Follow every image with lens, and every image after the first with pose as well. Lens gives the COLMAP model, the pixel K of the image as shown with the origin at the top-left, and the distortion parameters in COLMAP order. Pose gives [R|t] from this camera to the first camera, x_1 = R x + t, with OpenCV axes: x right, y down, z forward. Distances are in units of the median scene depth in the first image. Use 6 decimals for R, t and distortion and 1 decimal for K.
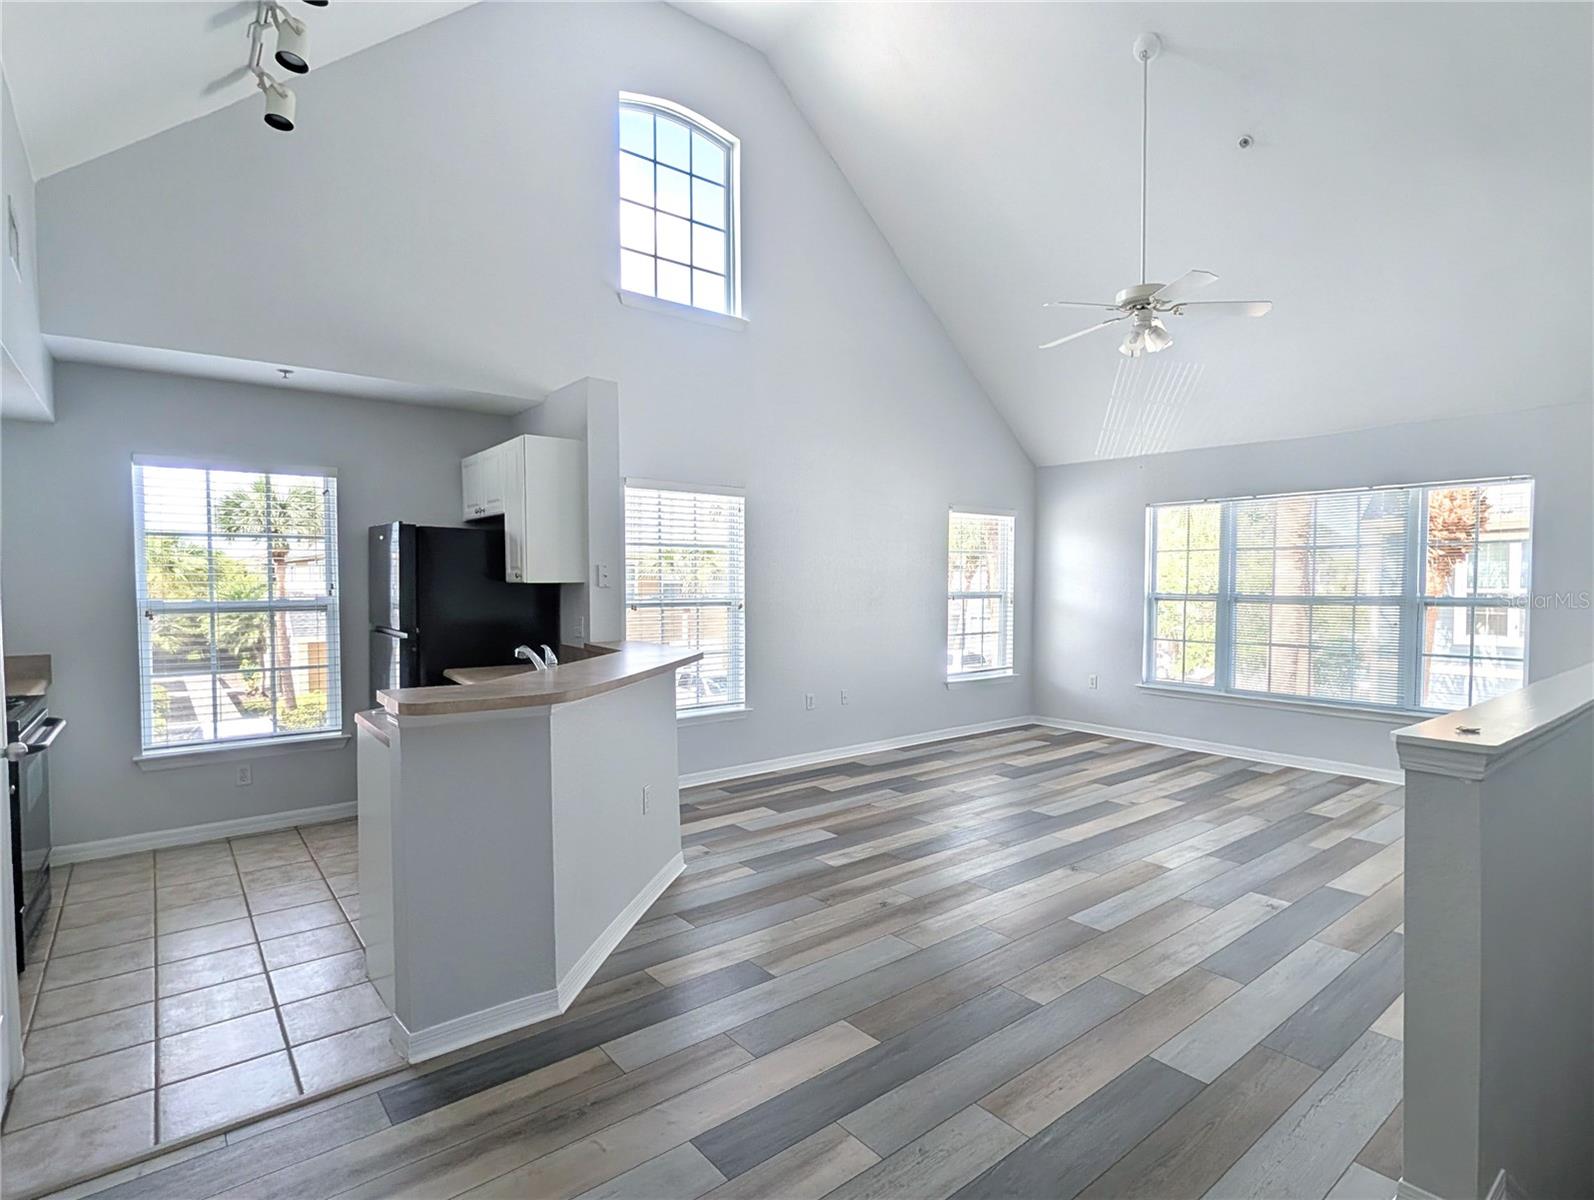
lens RADIAL K [[805.8, 0, 801.4], [0, 805.8, 607.5], [0, 0, 1]] dist [0.004195, 0.001175]
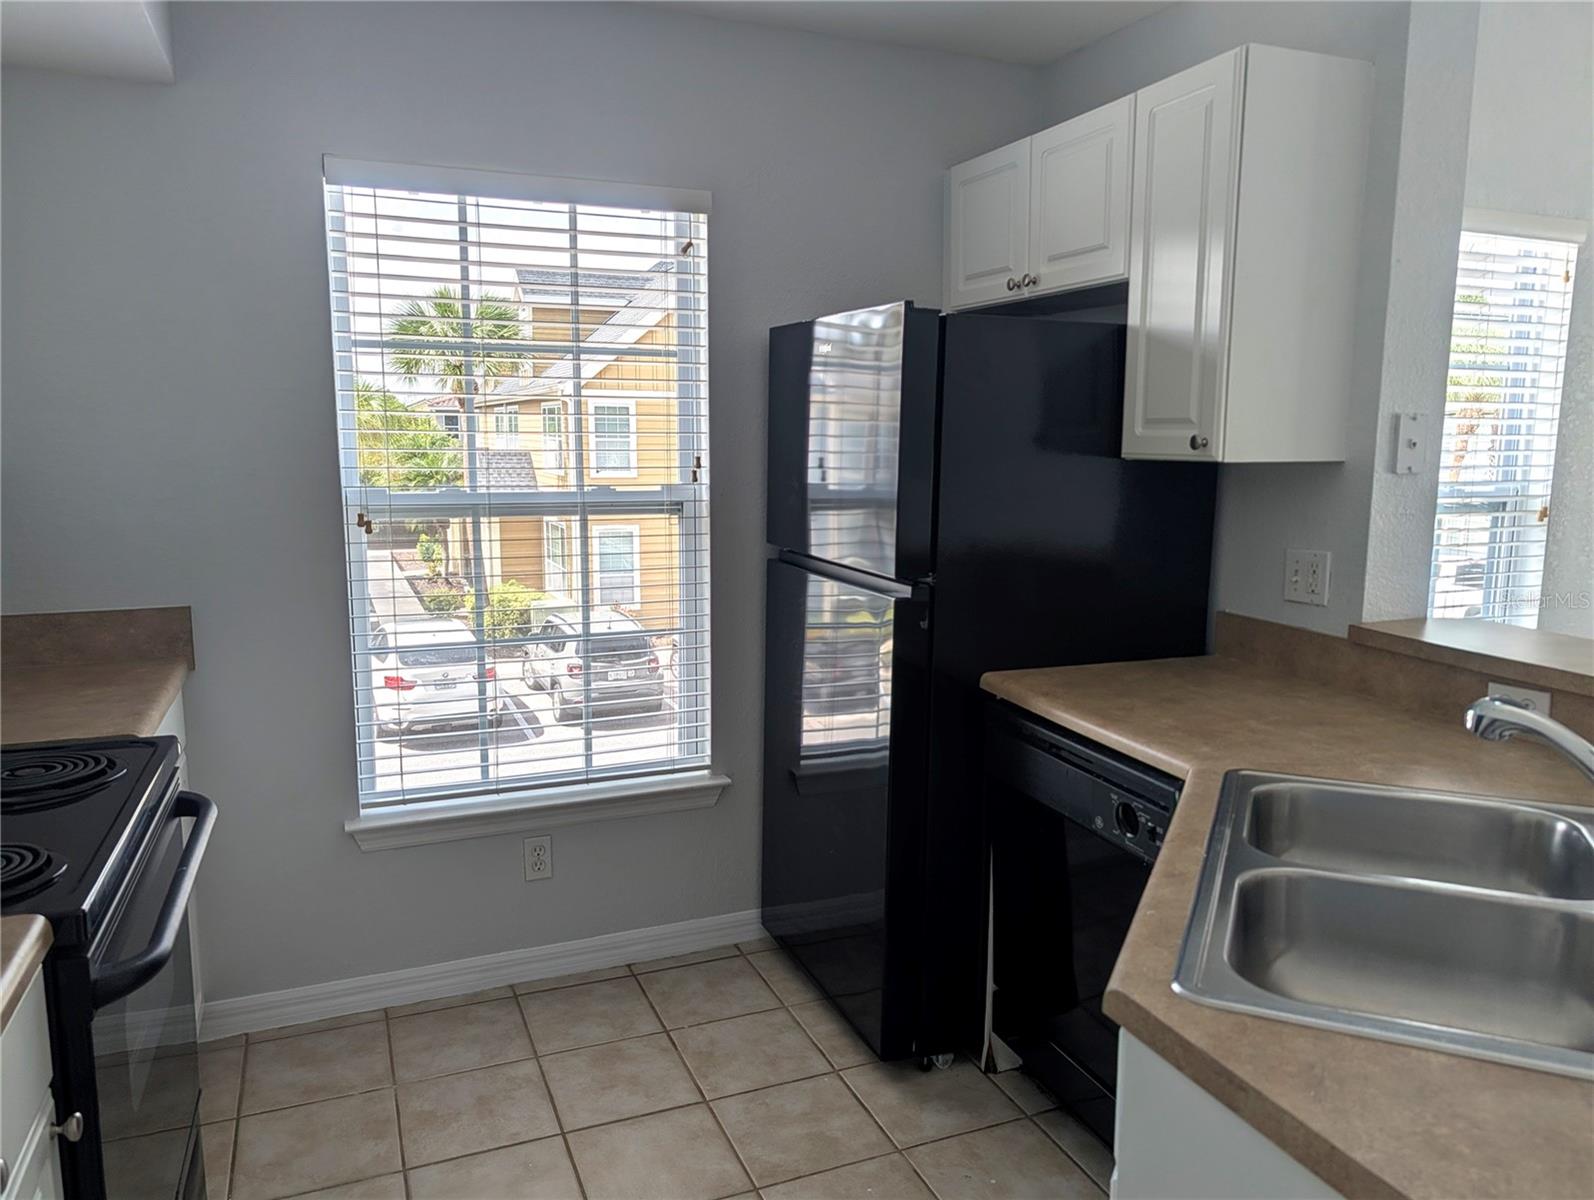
lens RADIAL K [[1142.2, 0, 797.0], [0, 1142.2, 600.0], [0, 0, 1]] dist [0.018983, -0.000788]
pose [[0.960248, 0.047855, -0.275017, -0.272591], [-0.017452, 0.993561, 0.111949, -0.016847], [0.278603, -0.102699, 0.954900, 0.309033]]
